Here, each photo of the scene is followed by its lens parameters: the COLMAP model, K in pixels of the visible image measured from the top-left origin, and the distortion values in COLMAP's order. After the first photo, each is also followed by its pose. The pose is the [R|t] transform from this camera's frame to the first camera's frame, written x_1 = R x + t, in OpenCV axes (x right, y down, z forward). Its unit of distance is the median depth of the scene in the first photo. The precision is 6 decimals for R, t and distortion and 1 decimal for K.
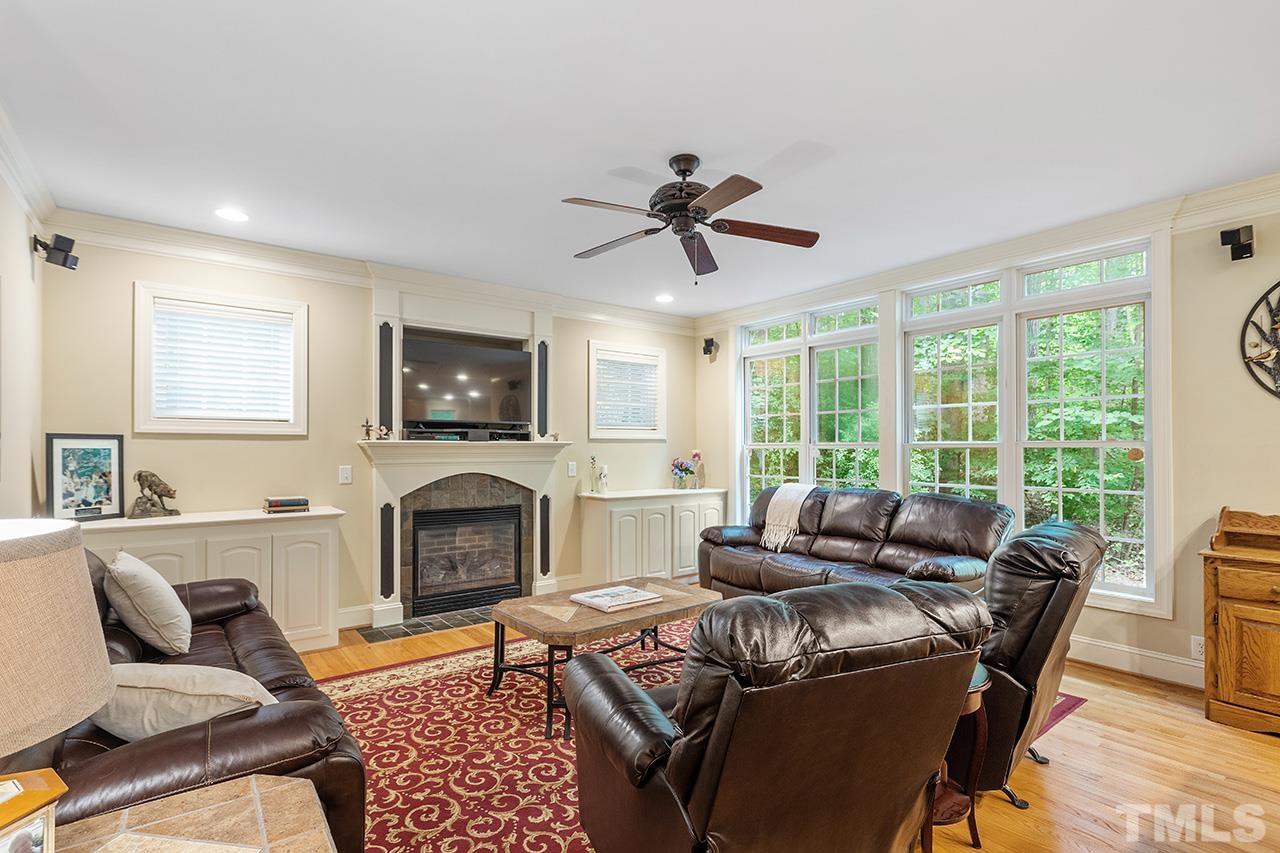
lens RADIAL K [[616.0, 0, 639.5], [0, 616.0, 444.2], [0, 0, 1]] dist [0.001996, 0.000639]
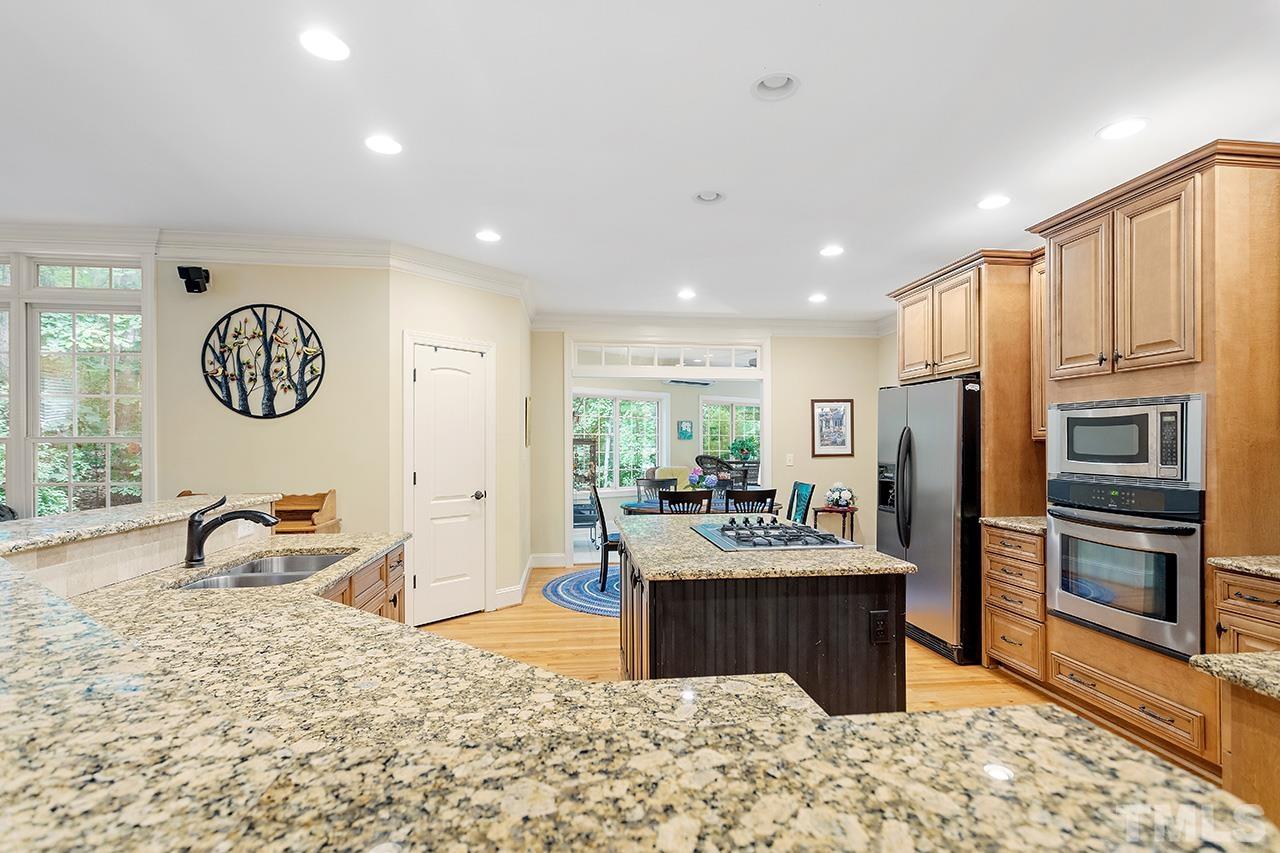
lens RADIAL K [[616.0, 0, 639.5], [0, 616.0, 444.2], [0, 0, 1]] dist [0.001996, 0.000639]
pose [[0.507562, 0.001488, 0.861614, 0.262280], [-0.007532, 0.999968, 0.002710, -0.002630], [-0.861583, -0.007865, 0.507557, -0.299014]]
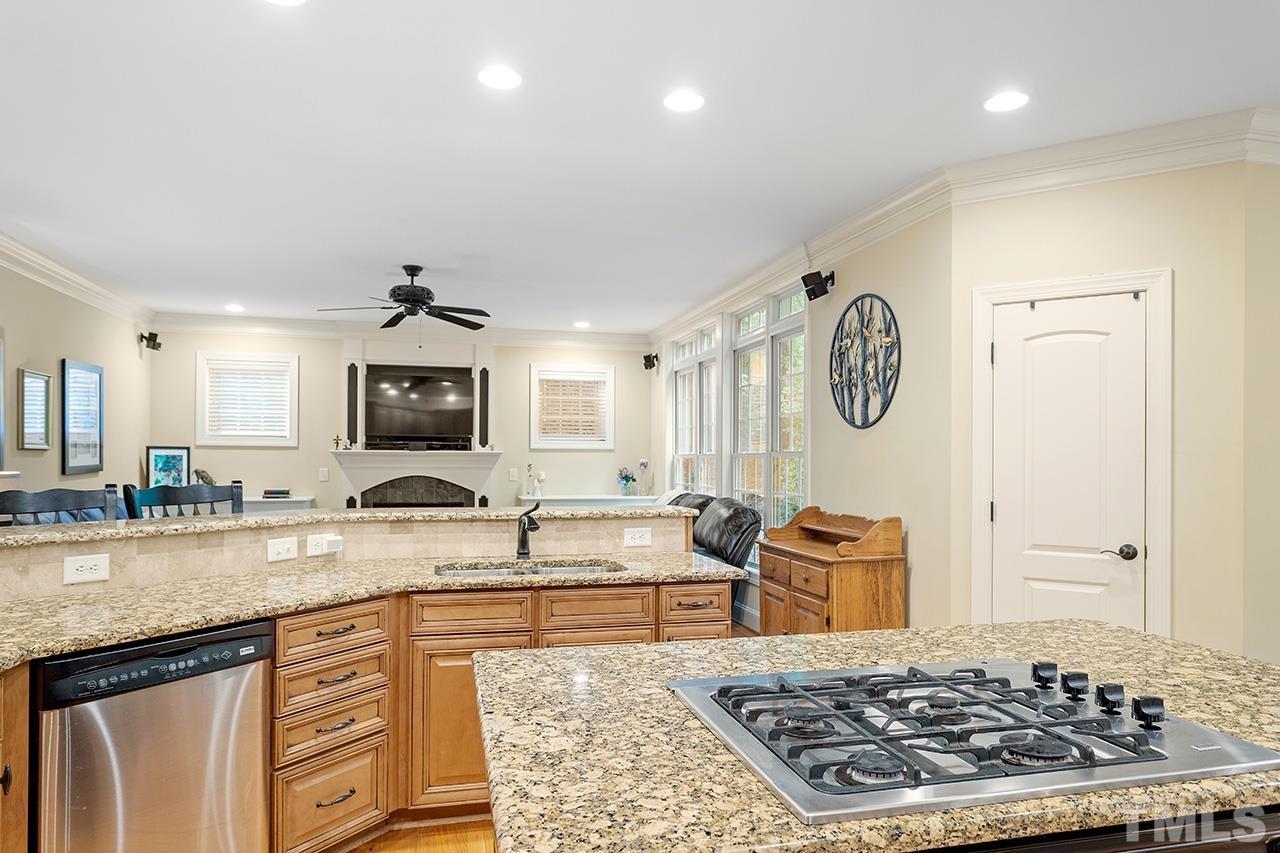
lens RADIAL K [[805.1, 0, 642.7], [0, 805.1, 446.2], [0, 0, 1]] dist [-0.000475, 0.000873]
pose [[0.918894, -0.000143, -0.394504, 0.941017], [-0.003671, 0.999954, -0.008914, -0.001403], [0.394486, 0.009639, 0.918851, -0.408745]]
